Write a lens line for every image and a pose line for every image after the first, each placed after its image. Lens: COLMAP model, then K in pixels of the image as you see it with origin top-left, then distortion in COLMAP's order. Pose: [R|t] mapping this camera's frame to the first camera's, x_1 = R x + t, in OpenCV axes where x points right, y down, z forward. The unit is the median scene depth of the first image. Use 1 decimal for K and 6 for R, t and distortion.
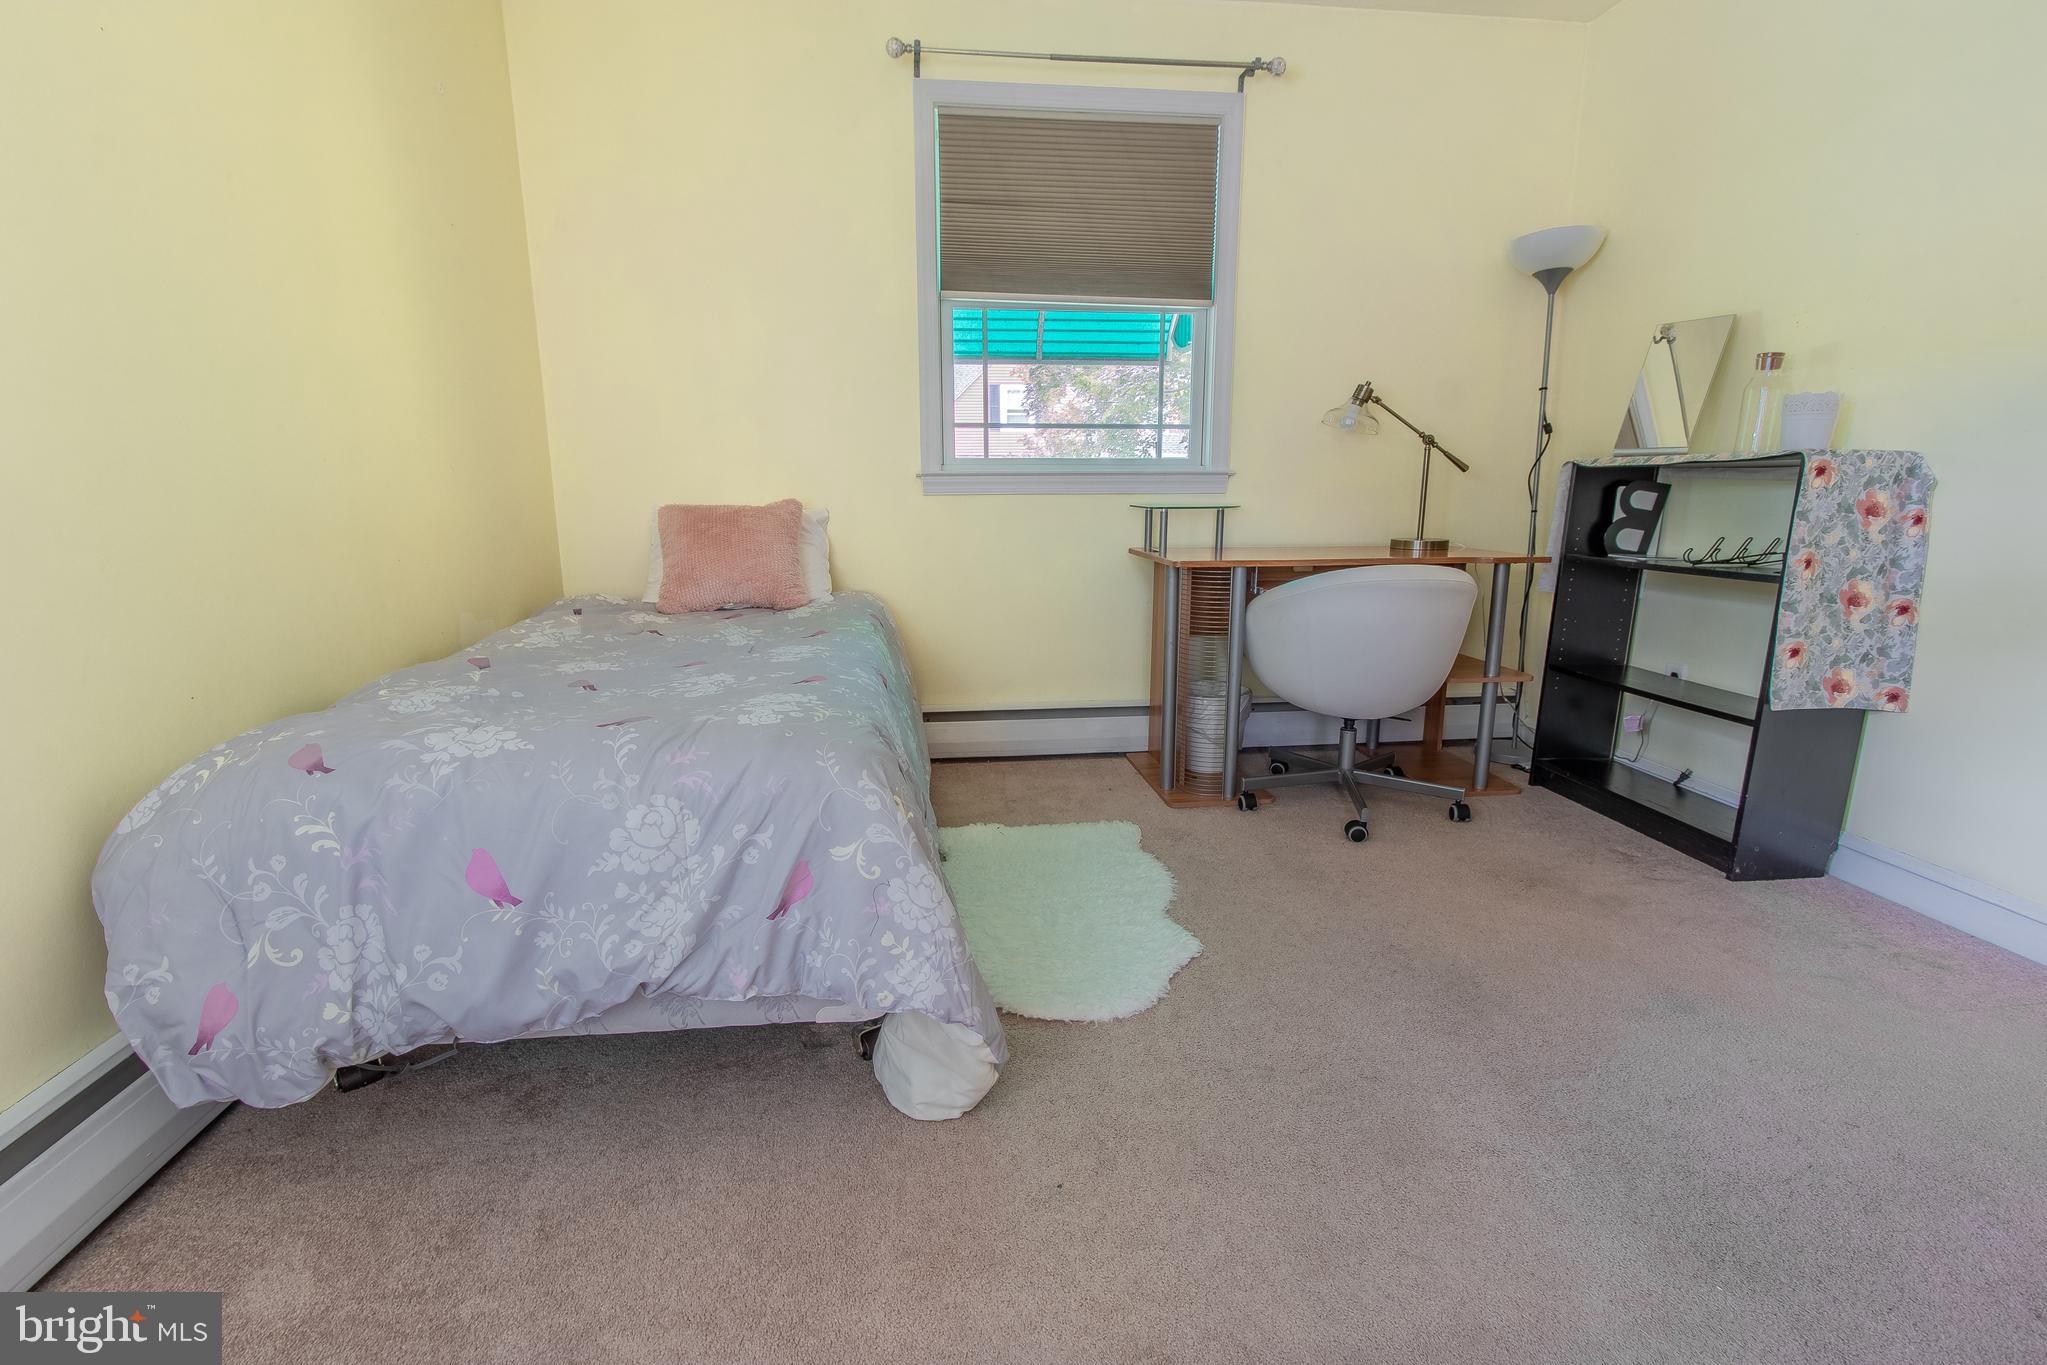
lens RADIAL K [[974.4, 0, 1008.7], [0, 974.4, 680.9], [0, 0, 1]] dist [0.012147, -0.007378]
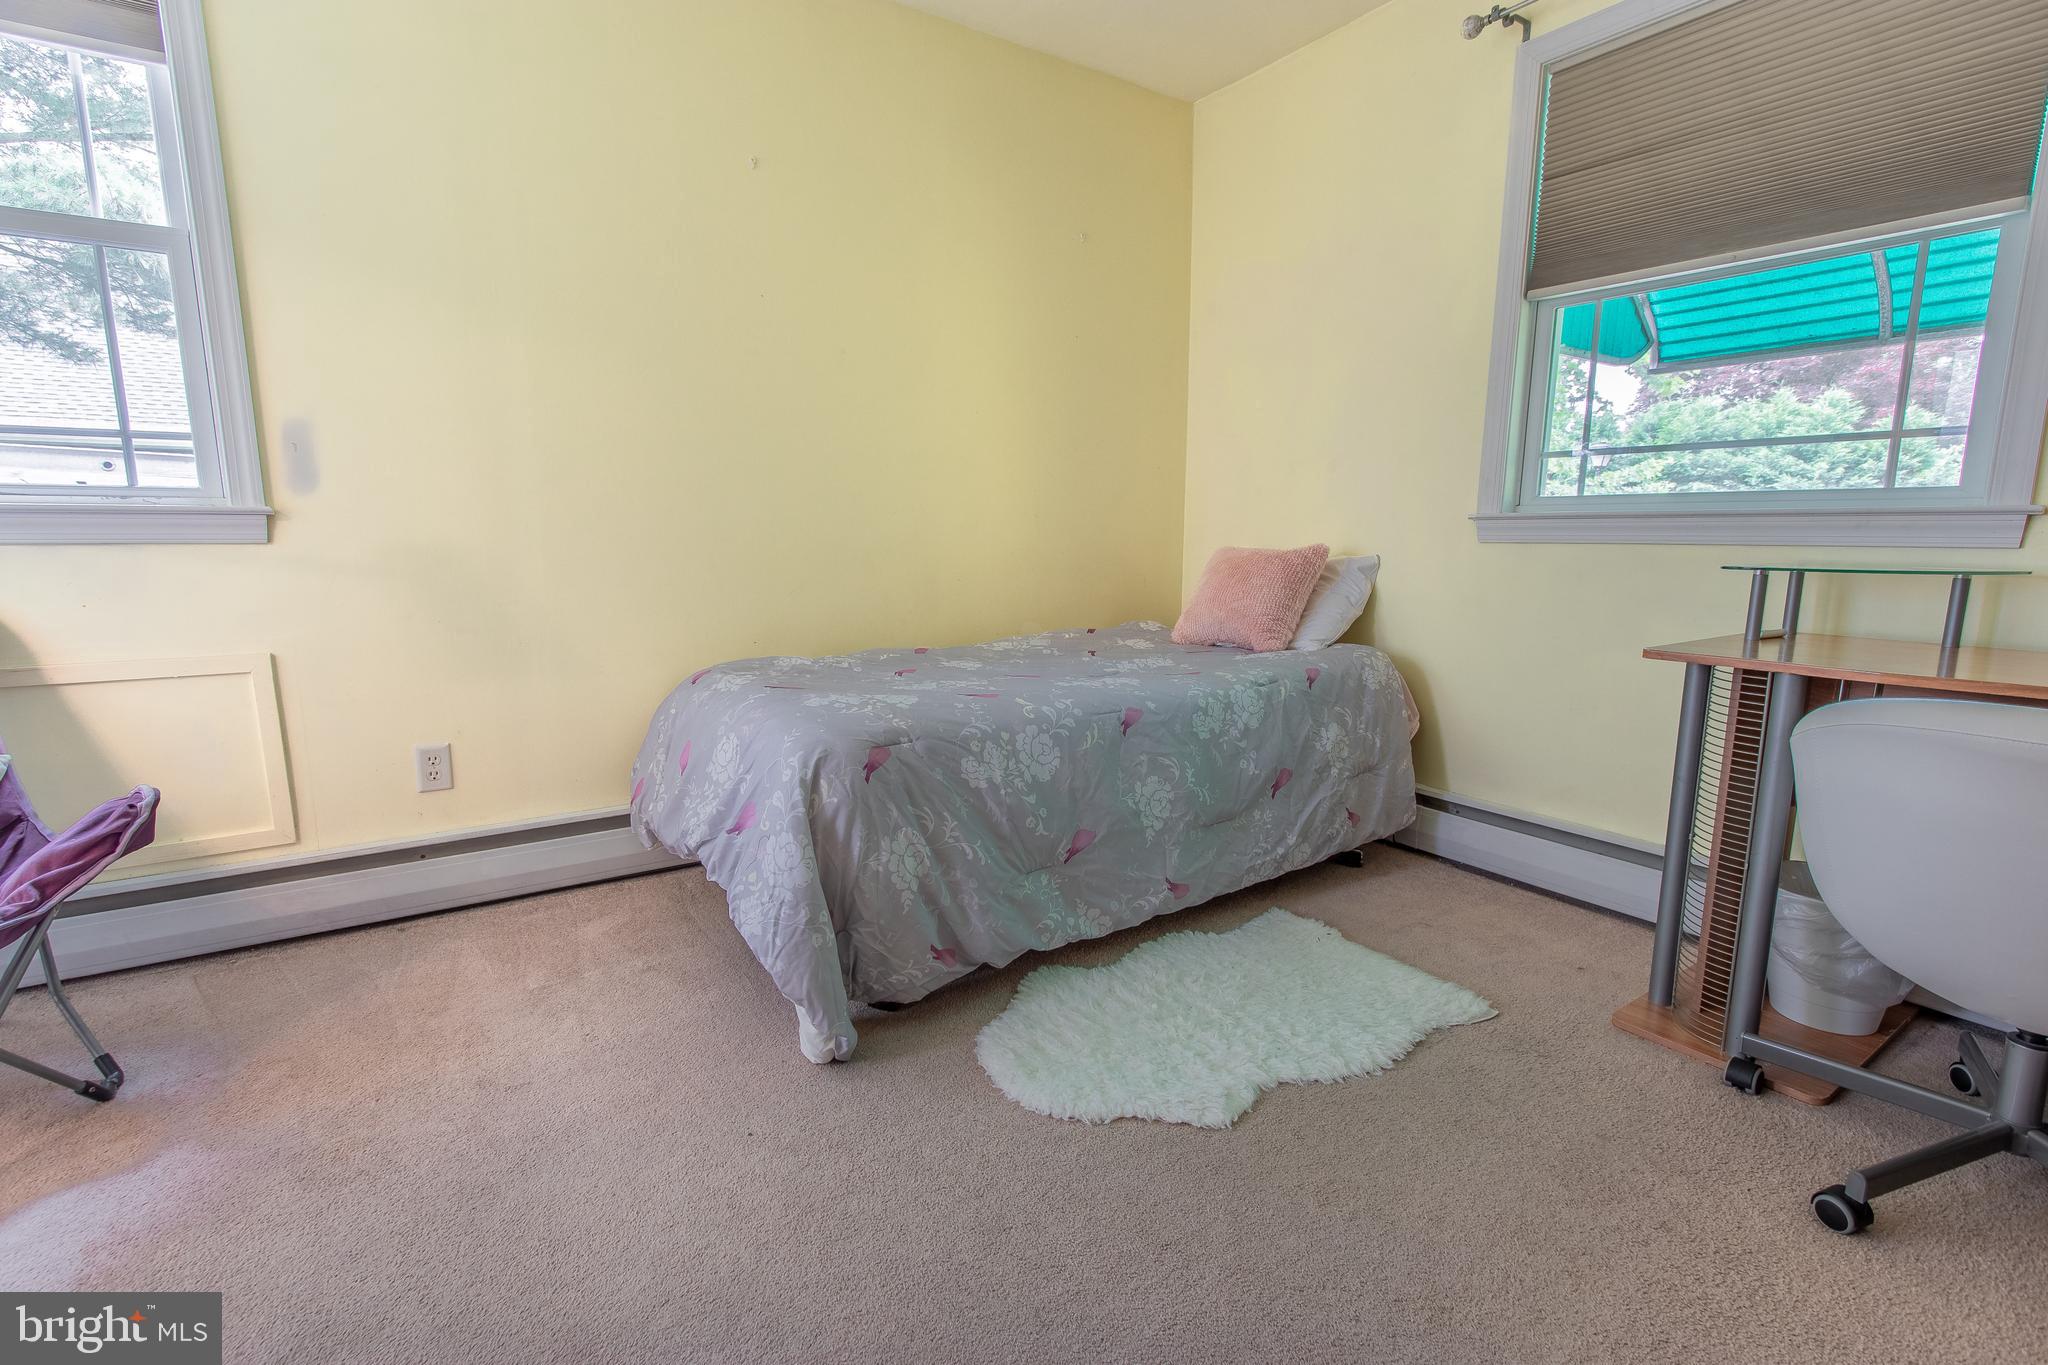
lens RADIAL K [[974.9, 0, 1009.2], [0, 974.9, 680.9], [0, 0, 1]] dist [0.012147, -0.007378]
pose [[0.444092, 0.143023, -0.884492, 0.511402], [-0.180276, 0.981252, 0.068155, -0.063178], [0.877658, 0.129185, 0.461550, 0.299313]]
